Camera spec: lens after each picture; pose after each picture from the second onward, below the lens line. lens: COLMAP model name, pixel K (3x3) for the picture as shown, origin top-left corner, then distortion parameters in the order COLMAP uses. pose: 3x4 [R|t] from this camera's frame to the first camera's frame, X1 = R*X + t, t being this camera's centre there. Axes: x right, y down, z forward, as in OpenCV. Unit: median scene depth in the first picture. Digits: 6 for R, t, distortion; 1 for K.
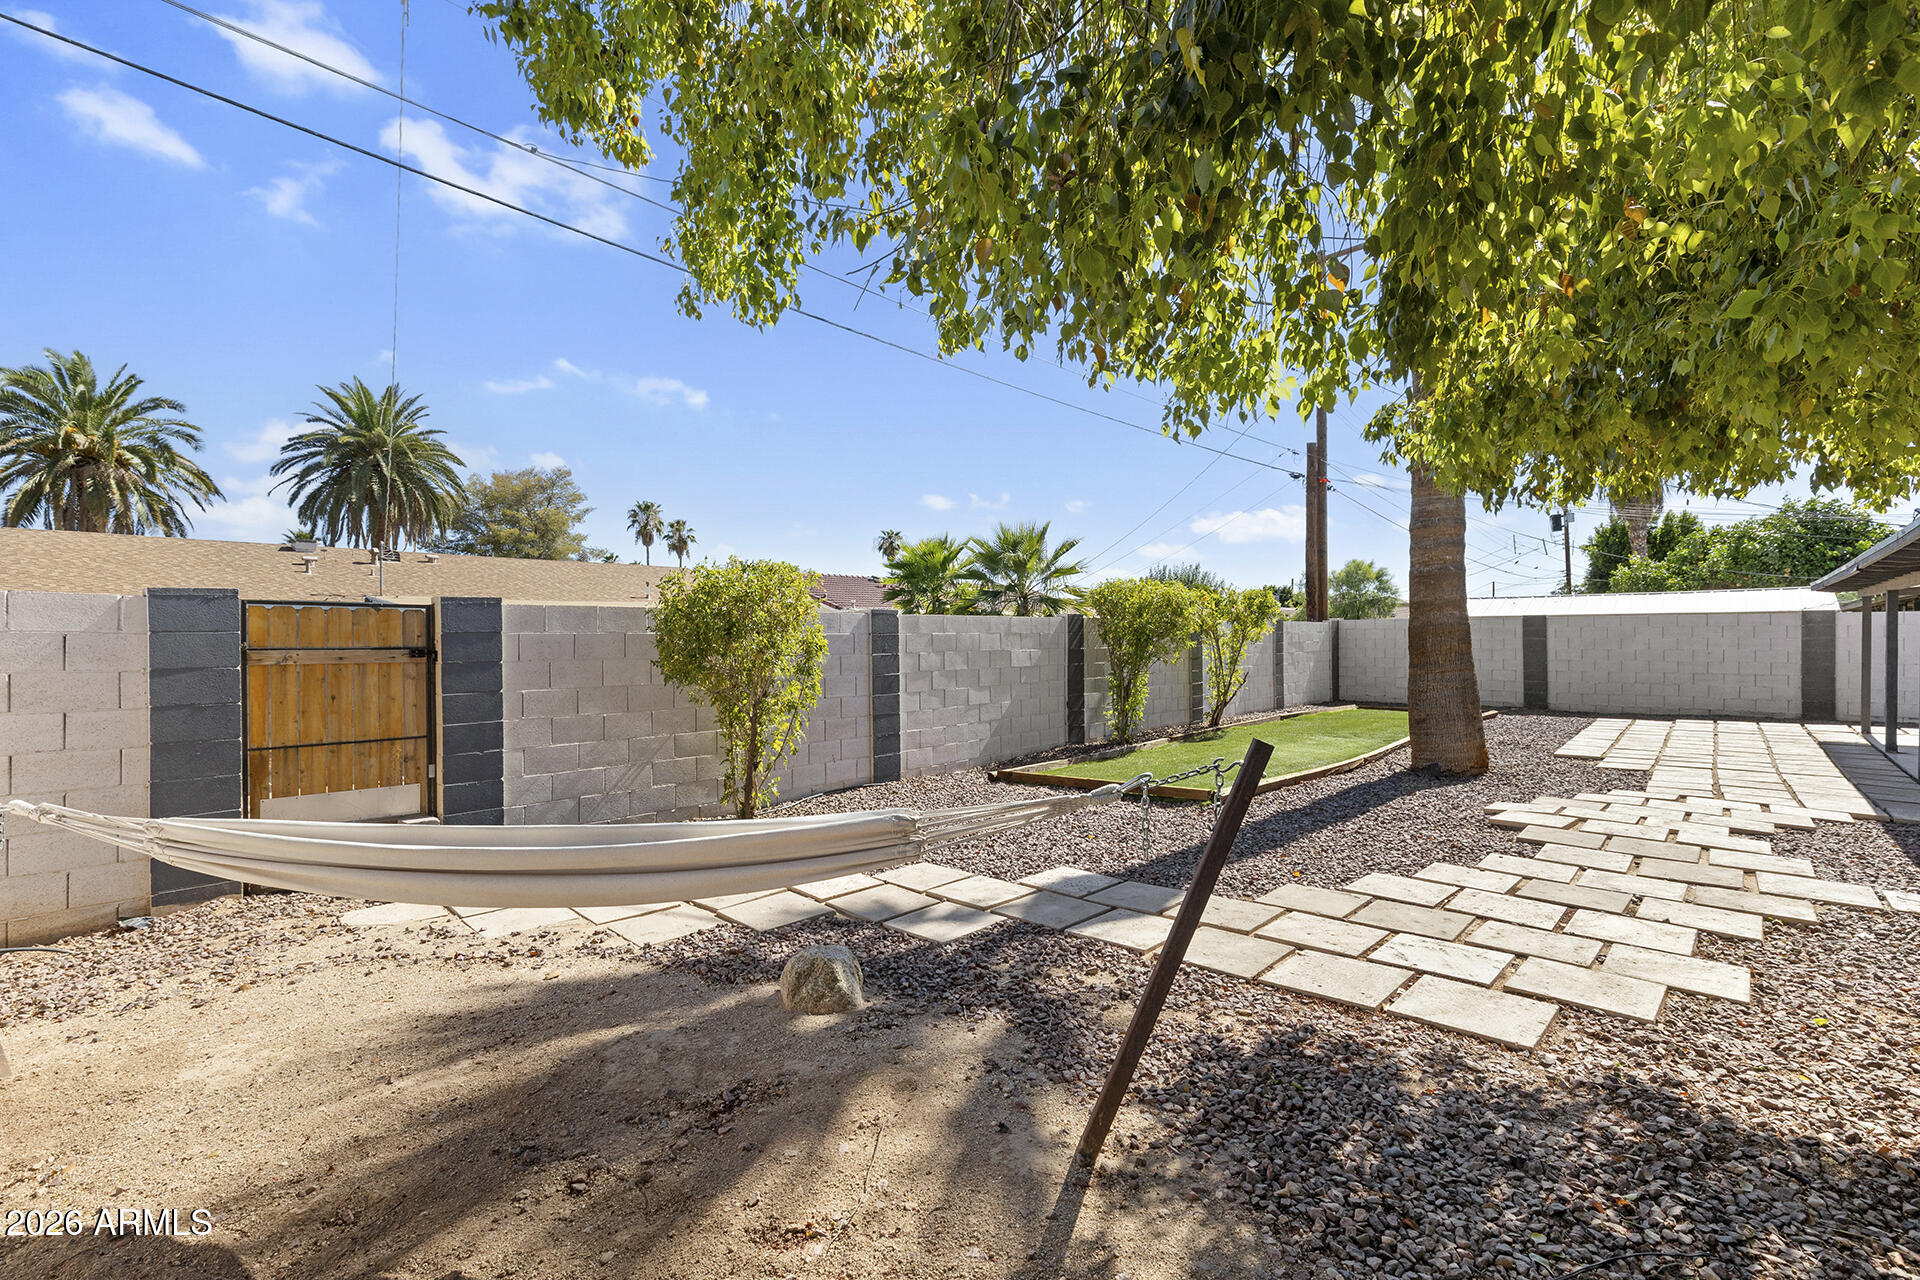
lens RADIAL K [[868.2, 0, 953.7], [0, 868.2, 630.0], [0, 0, 1]] dist [0.010372, 0.000165]
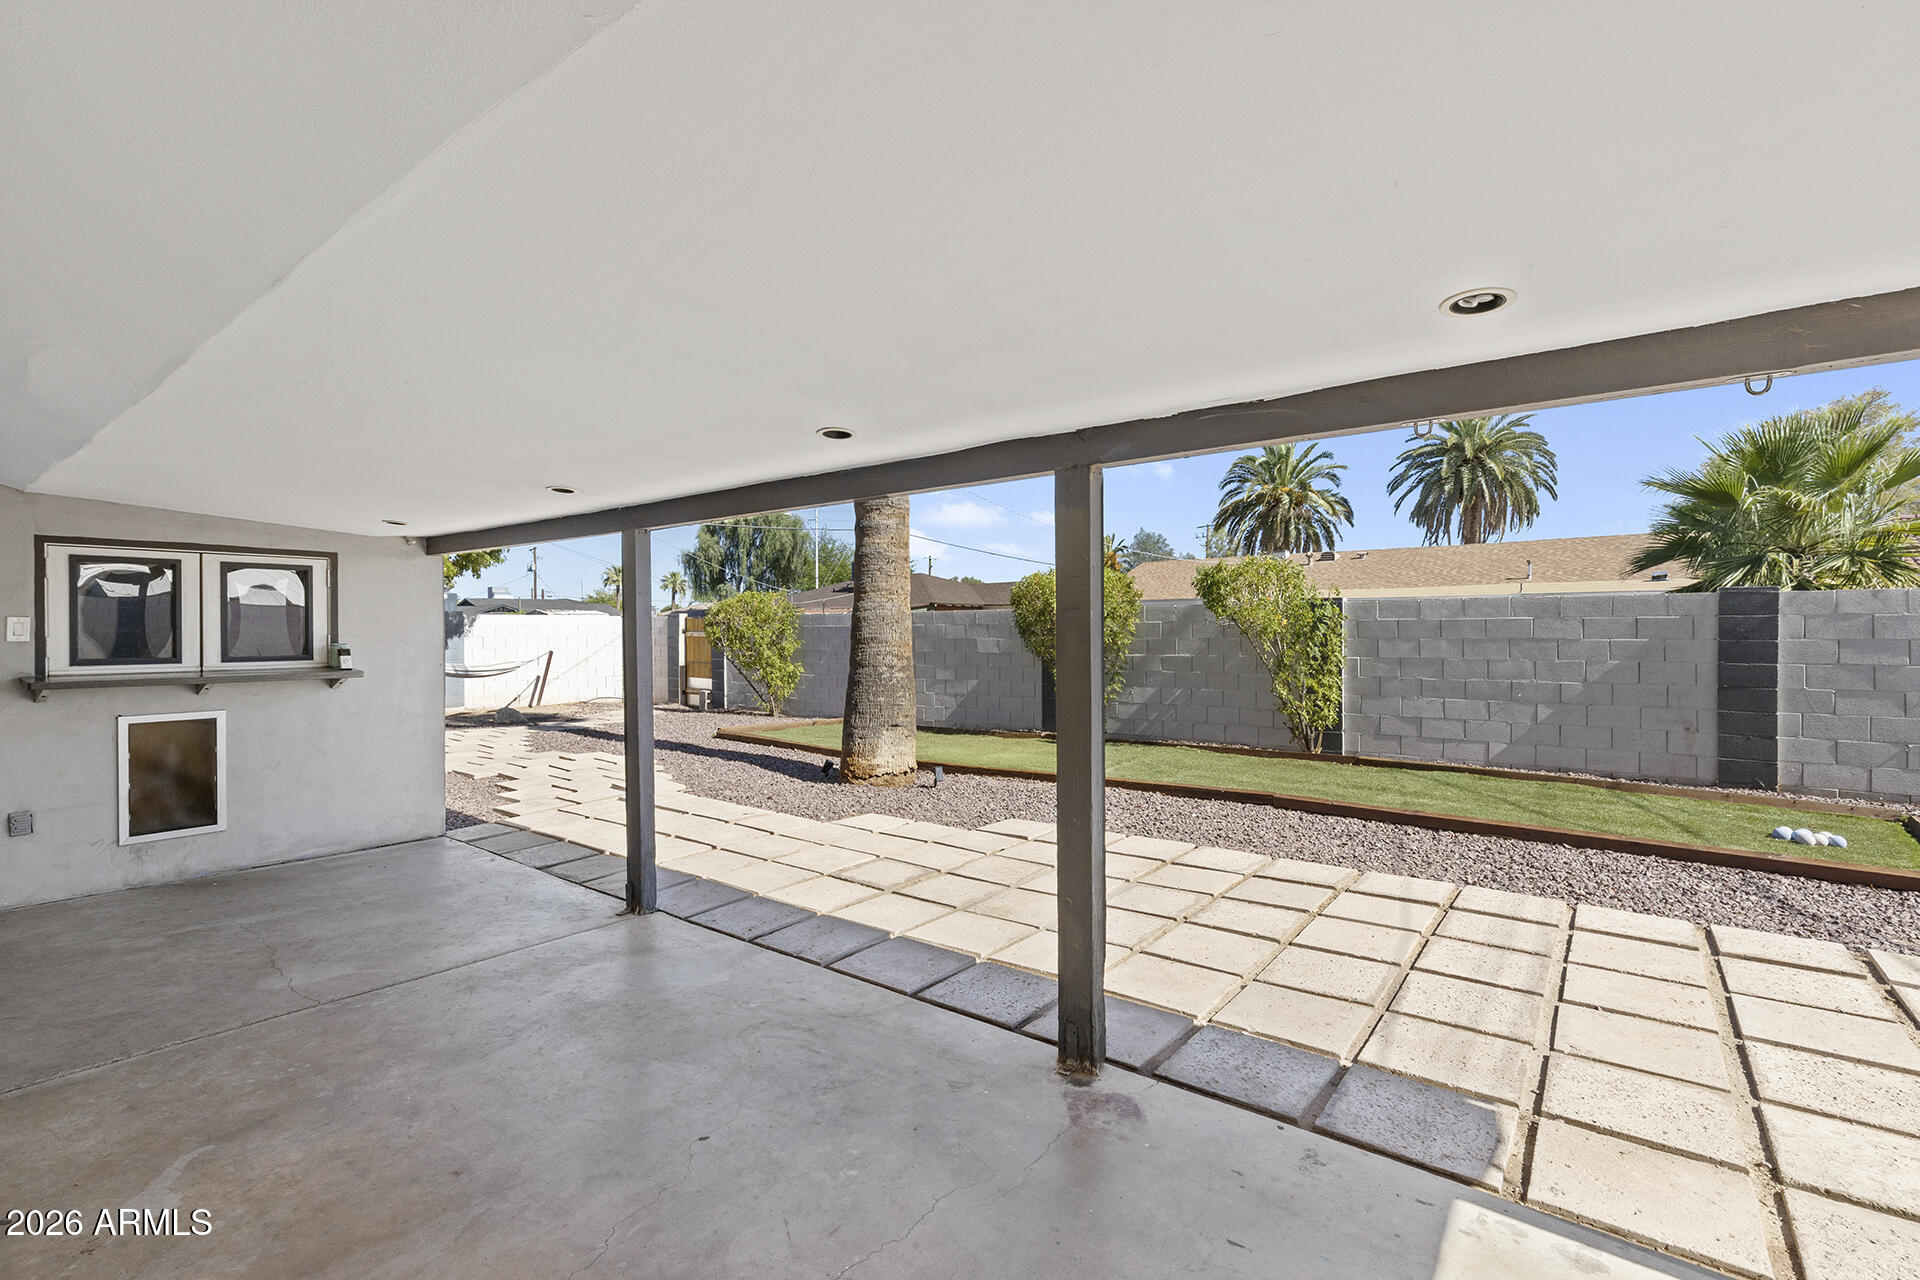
lens RADIAL K [[887.7, 0, 951.7], [0, 887.7, 635.0], [0, 0, 1]] dist [0.008117, -0.000495]
pose [[0.049445, 0.012569, -0.998698, 0.958623], [0.012649, 0.999833, 0.013209, 0.001067], [0.998697, -0.013286, 0.049278, 0.676002]]
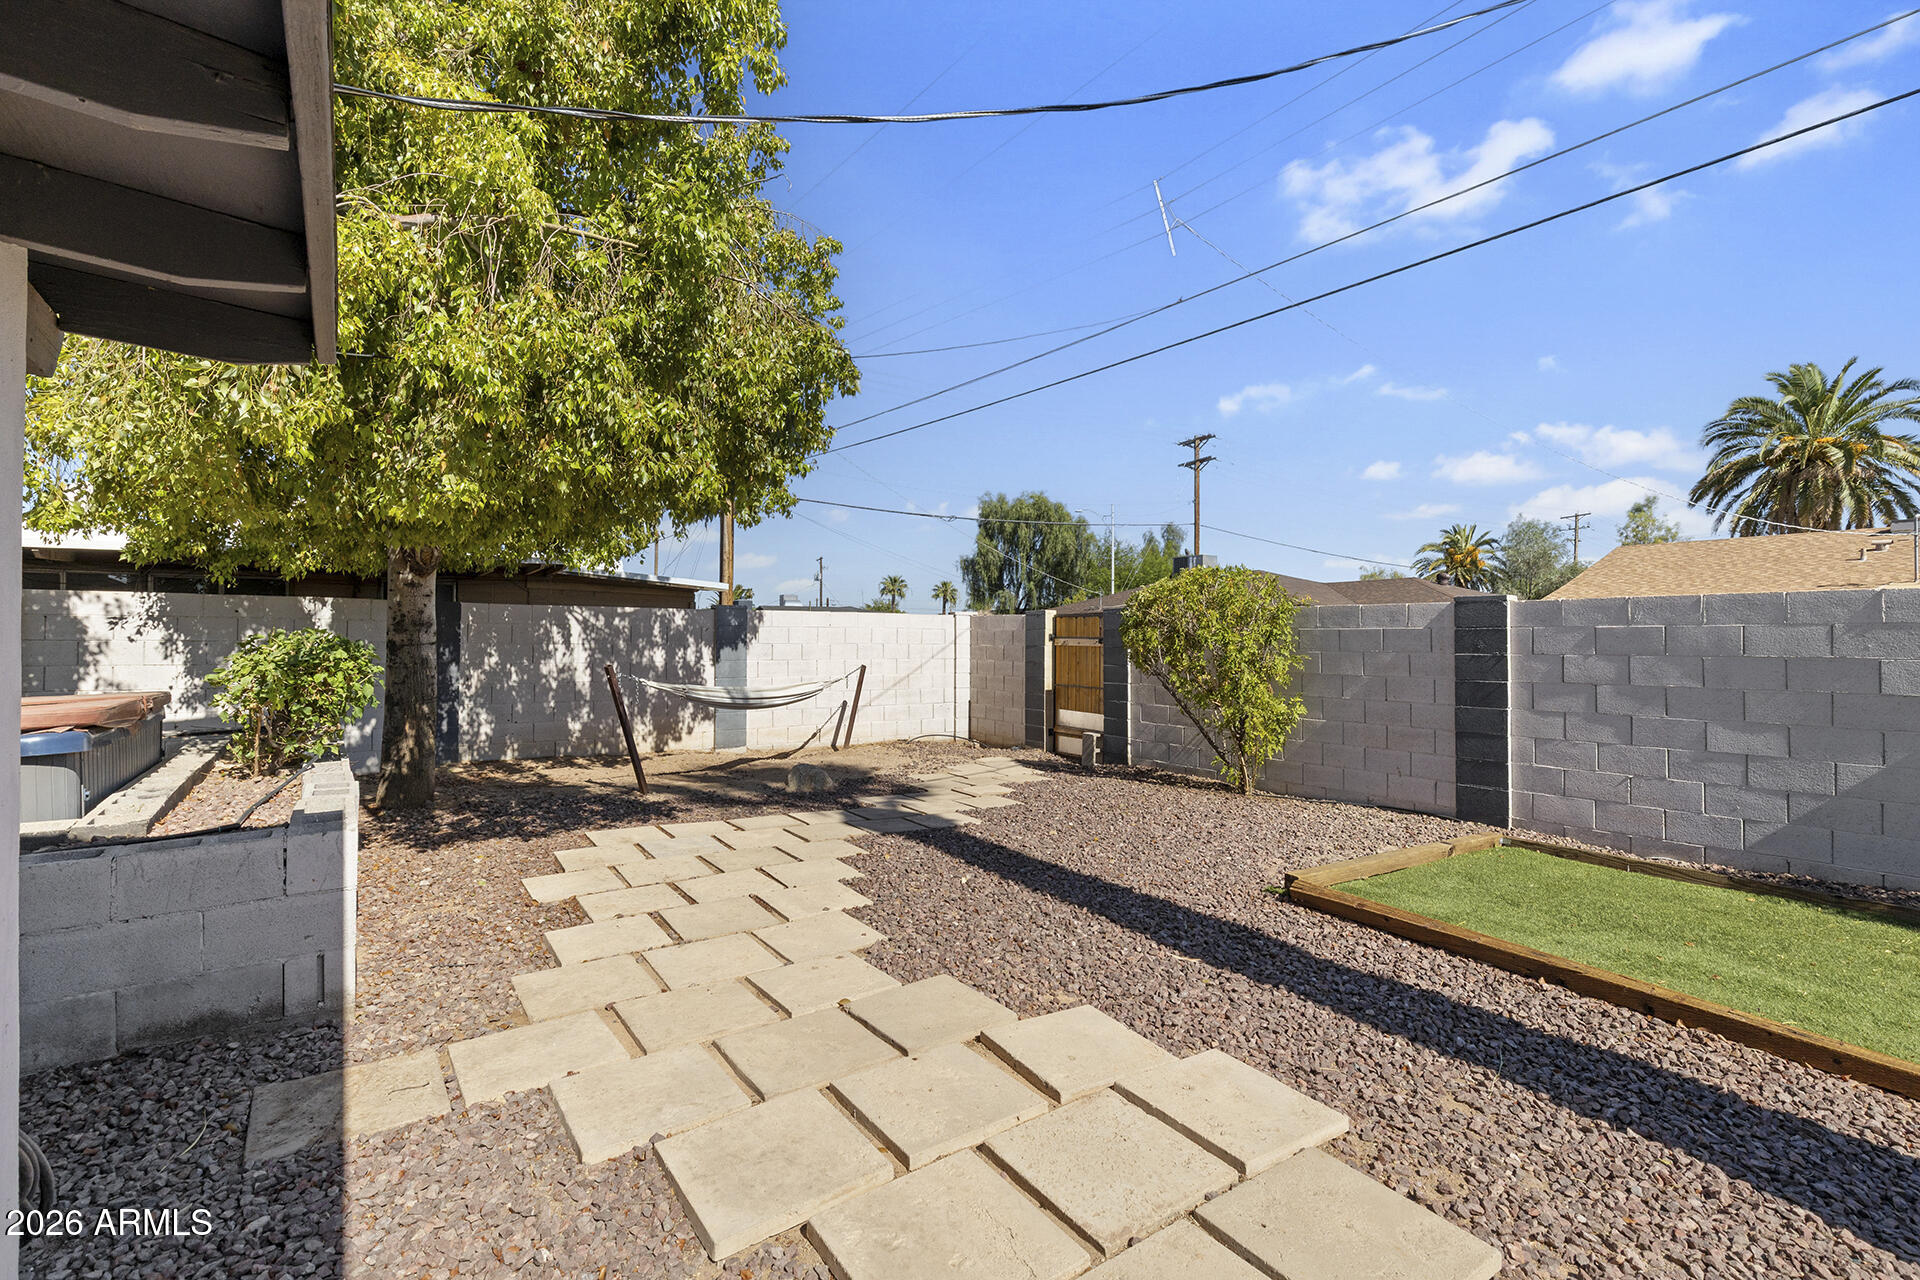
lens RADIAL K [[864.2, 0, 949.8], [0, 864.2, 640.1], [0, 0, 1]] dist [0.001358, -0.000142]
pose [[-0.234739, 0.006716, -0.972035, 0.483280], [0.006235, 0.999966, 0.005403, 0.005081], [0.972038, -0.004792, -0.234773, 0.458614]]
